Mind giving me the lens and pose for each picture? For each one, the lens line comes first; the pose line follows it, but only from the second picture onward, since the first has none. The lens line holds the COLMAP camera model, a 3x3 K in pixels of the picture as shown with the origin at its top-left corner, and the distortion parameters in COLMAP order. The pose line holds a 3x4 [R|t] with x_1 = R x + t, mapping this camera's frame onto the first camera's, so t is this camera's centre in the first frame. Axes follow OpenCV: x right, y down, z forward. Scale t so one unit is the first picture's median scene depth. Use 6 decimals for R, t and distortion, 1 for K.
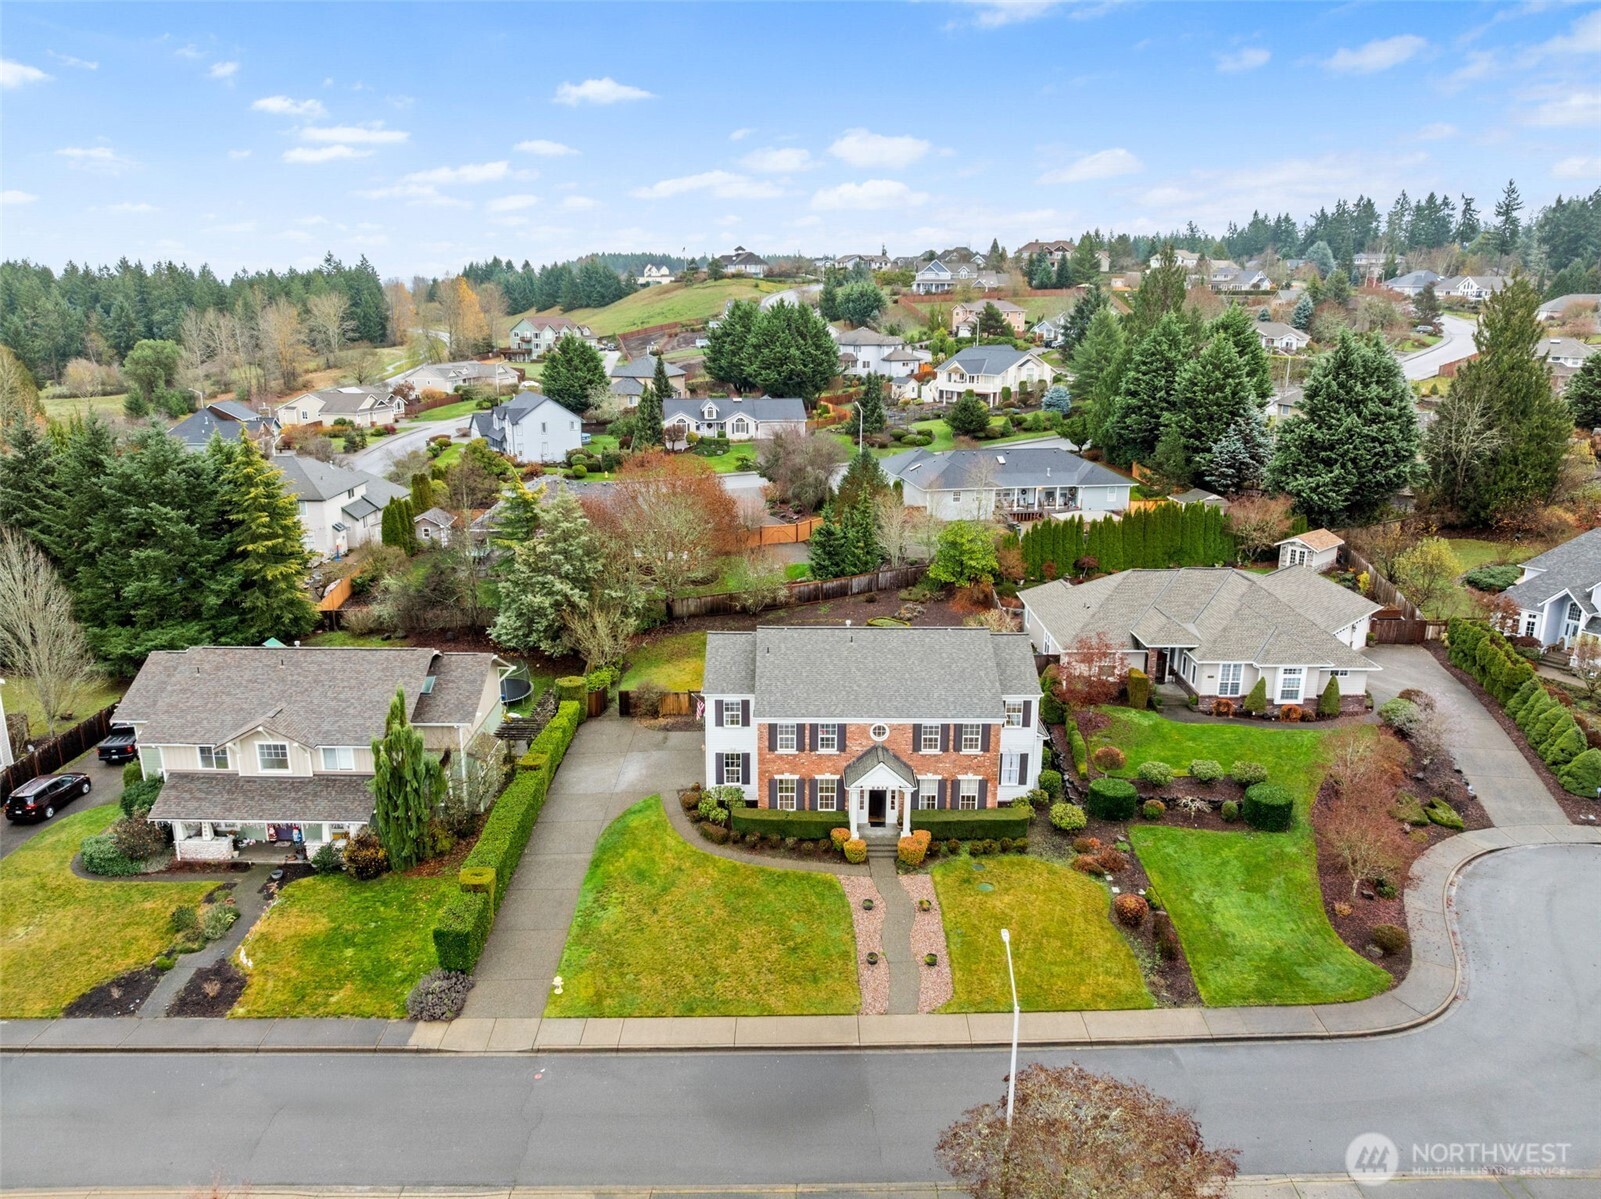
lens RADIAL K [[1069.6, 0, 800.5], [0, 1069.6, 599.5], [0, 0, 1]] dist [-0.029544, -0.001384]
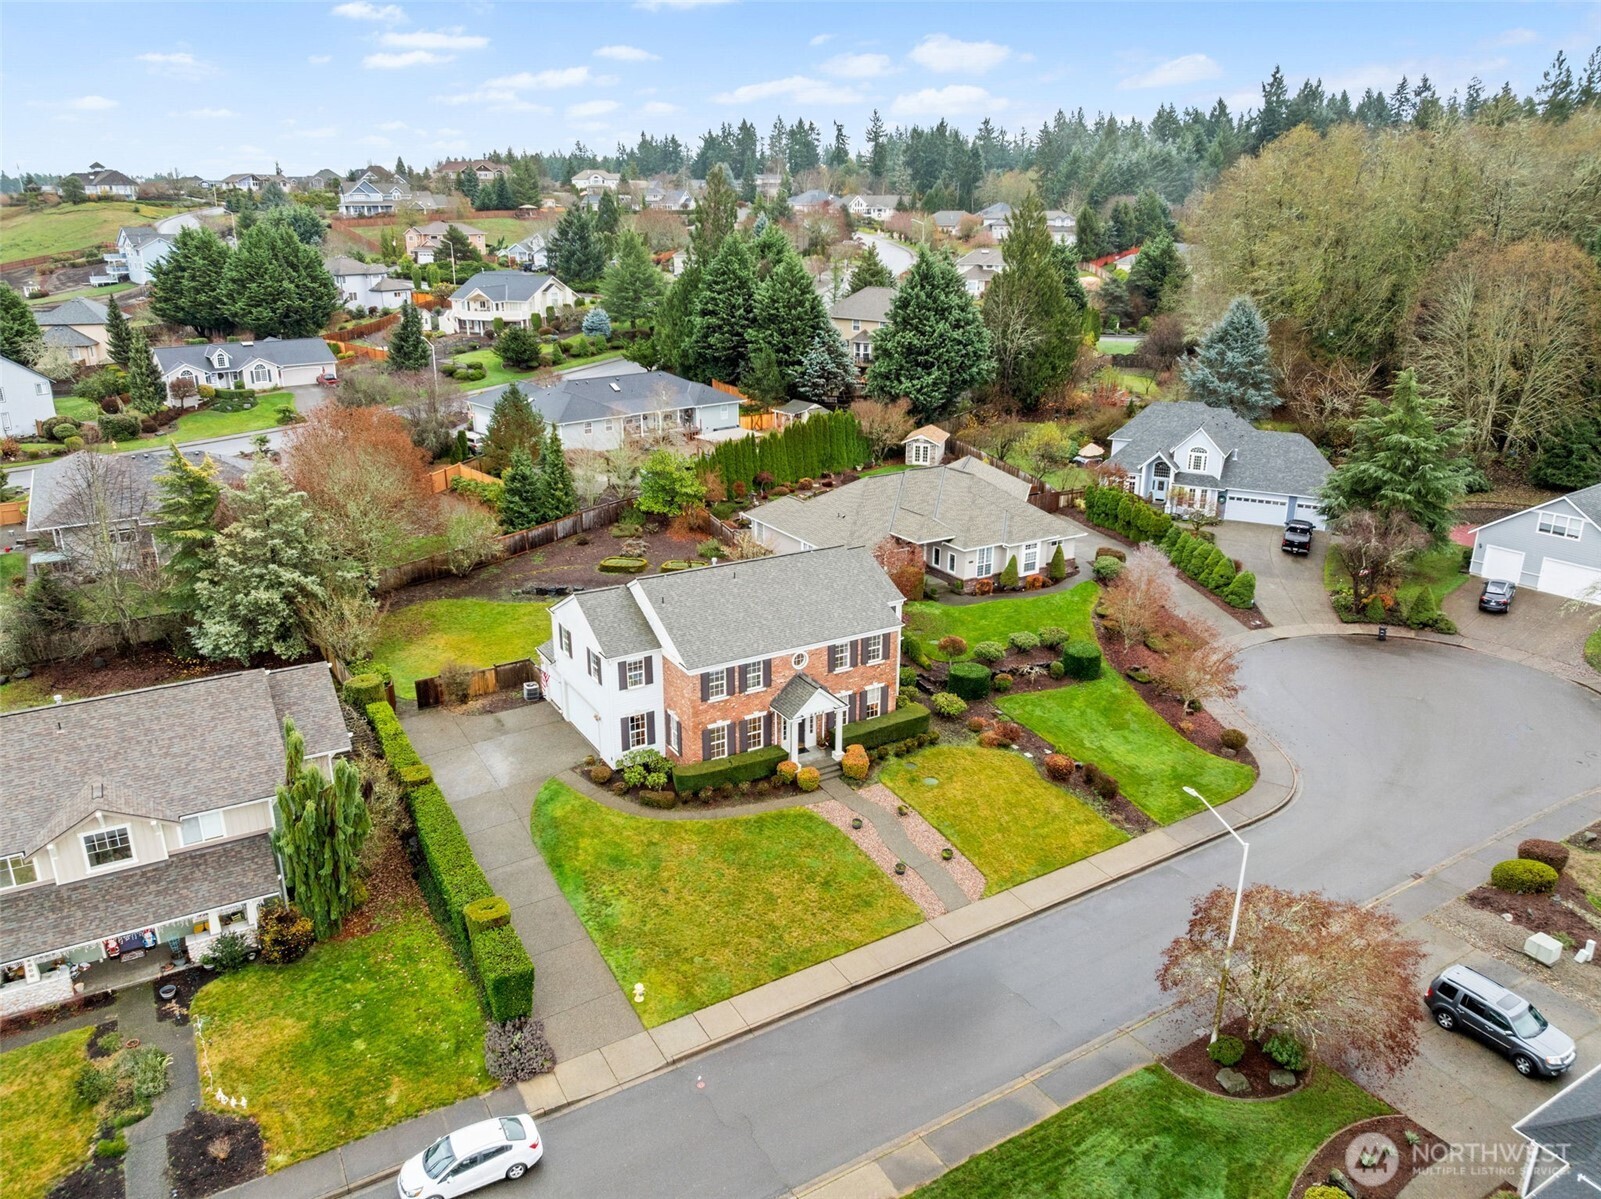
lens RADIAL K [[1069.6, 0, 800.5], [0, 1069.6, 599.5], [0, 0, 1]] dist [-0.029544, -0.001384]
pose [[0.871306, -0.166891, 0.461491, -0.209008], [0.135458, 0.985653, 0.100697, -0.018427], [-0.471675, -0.025225, 0.881412, 0.062696]]
